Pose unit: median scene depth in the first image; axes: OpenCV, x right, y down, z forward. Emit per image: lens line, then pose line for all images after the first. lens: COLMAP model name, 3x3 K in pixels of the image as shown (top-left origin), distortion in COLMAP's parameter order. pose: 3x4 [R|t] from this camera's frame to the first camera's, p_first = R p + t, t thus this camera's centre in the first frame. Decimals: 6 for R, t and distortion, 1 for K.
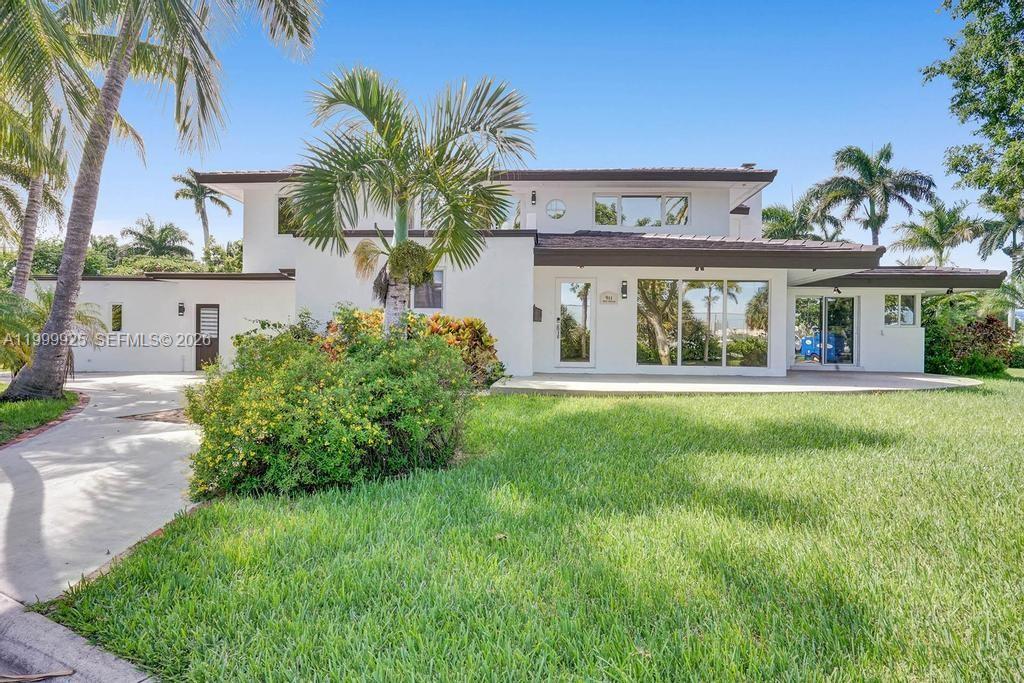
lens RADIAL K [[569.7, 0, 512.0], [0, 569.7, 341.5], [0, 0, 1]] dist [-0.017877, -0.000054]
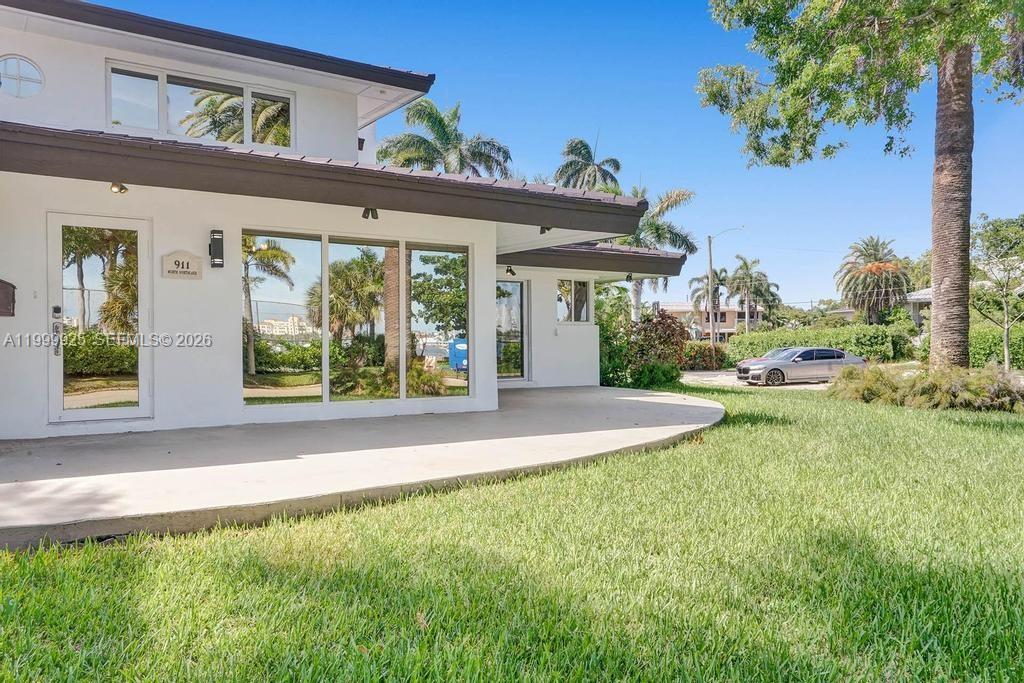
lens RADIAL K [[794.3, 0, 512.0], [0, 794.3, 341.5], [0, 0, 1]] dist [-0.002675, -0.000728]
pose [[0.785625, -0.015195, 0.618517, -0.013338], [0.017189, 0.999849, 0.002730, -0.008334], [-0.618464, 0.008487, 0.785767, 0.239727]]
